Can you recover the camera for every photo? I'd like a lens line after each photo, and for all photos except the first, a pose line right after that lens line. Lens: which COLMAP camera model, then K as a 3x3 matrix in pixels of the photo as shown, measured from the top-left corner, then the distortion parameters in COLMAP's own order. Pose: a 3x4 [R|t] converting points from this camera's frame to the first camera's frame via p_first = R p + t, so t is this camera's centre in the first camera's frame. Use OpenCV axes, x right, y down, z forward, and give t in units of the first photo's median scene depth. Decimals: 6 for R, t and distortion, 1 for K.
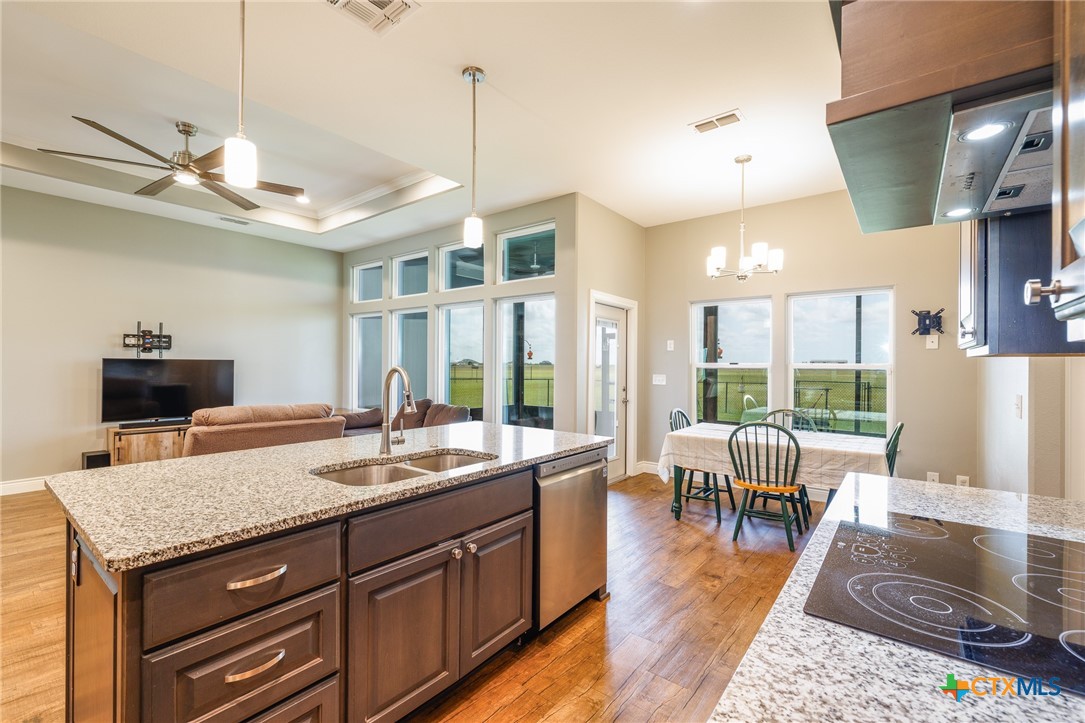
lens RADIAL K [[468.8, 0, 538.6], [0, 468.8, 364.6], [0, 0, 1]] dist [0.000227, 0.000211]
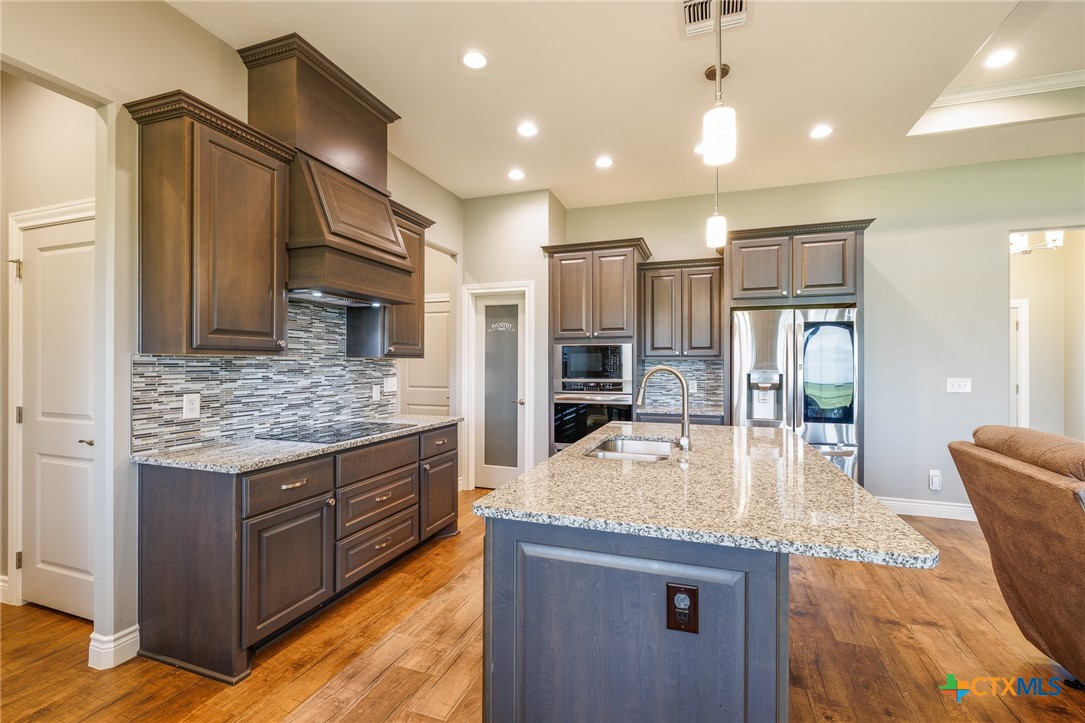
lens RADIAL K [[473.2, 0, 542.5], [0, 473.2, 361.5], [0, 0, 1]] dist [0.000009, -0.000094]
pose [[-0.947475, -0.011645, -0.319619, 0.141298], [-0.010835, 0.999932, -0.004314, 0.000622], [0.319647, -0.000624, -0.947536, 0.825037]]
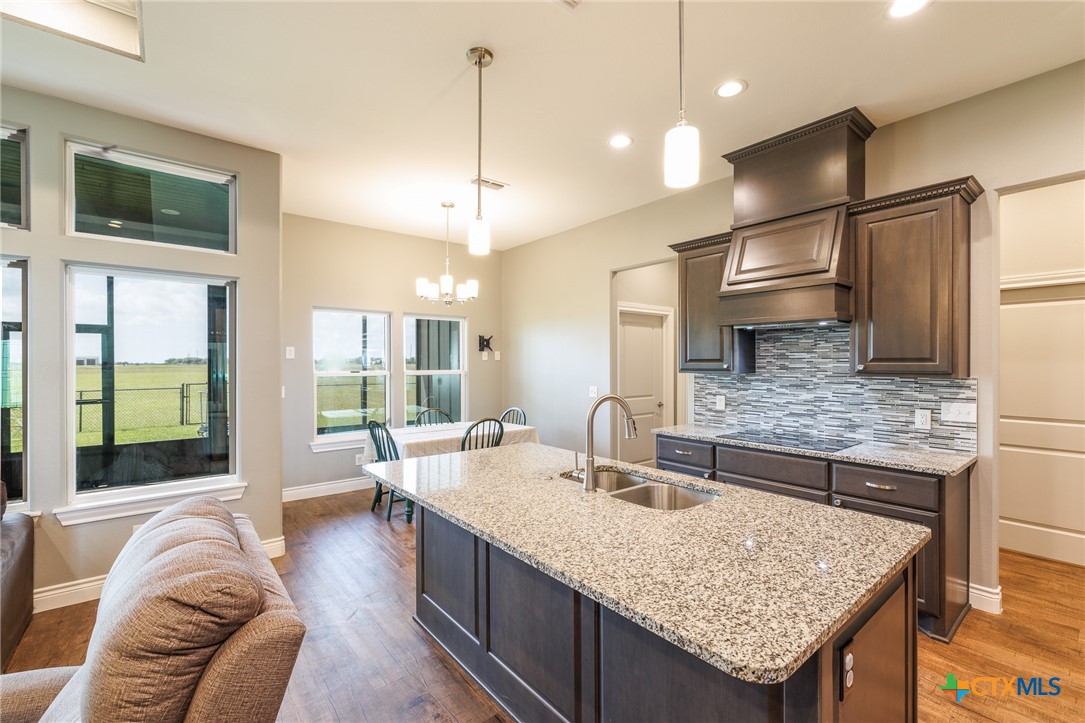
lens RADIAL K [[466.6, 0, 548.1], [0, 466.6, 363.4], [0, 0, 1]] dist [-0.001128, -0.000052]
pose [[0.206700, -0.010408, 0.978349, -0.535441], [0.004893, 0.999942, 0.009604, -0.030044], [-0.978392, 0.002802, 0.206739, 0.383592]]
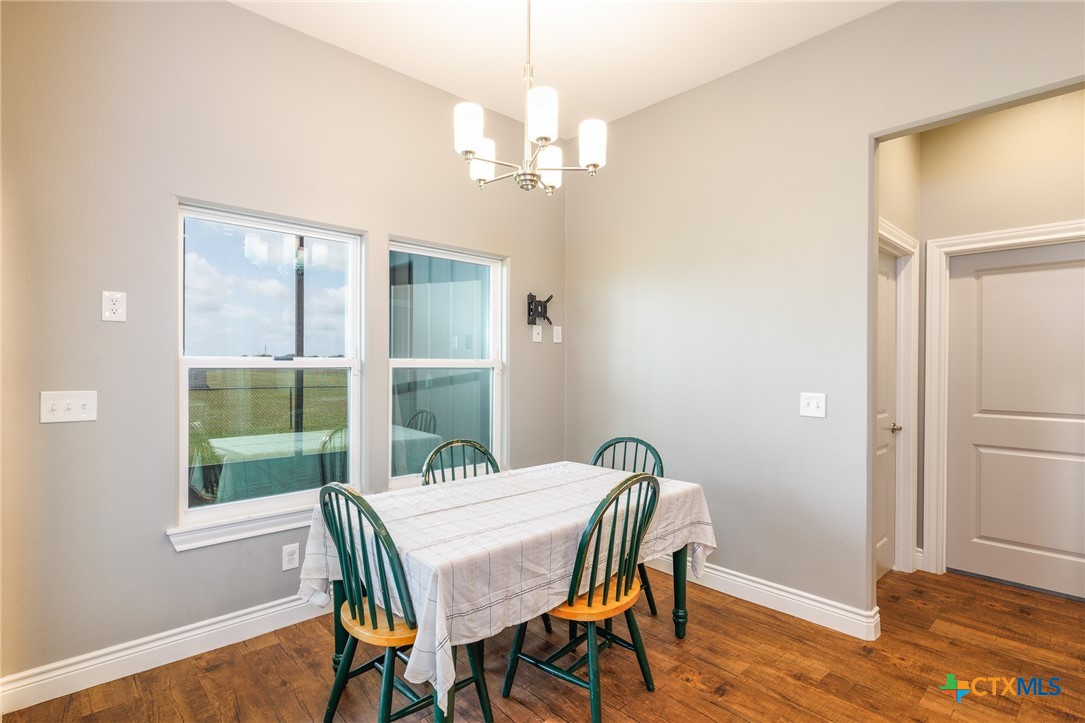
lens RADIAL K [[536.0, 0, 547.5], [0, 536.0, 363.5], [0, 0, 1]] dist [0.001295, 0.000217]
pose [[0.137626, -0.005527, 0.990469, -0.080033], [-0.001854, 0.999981, 0.005837, -0.000737], [-0.990483, -0.002640, 0.137613, 0.698000]]
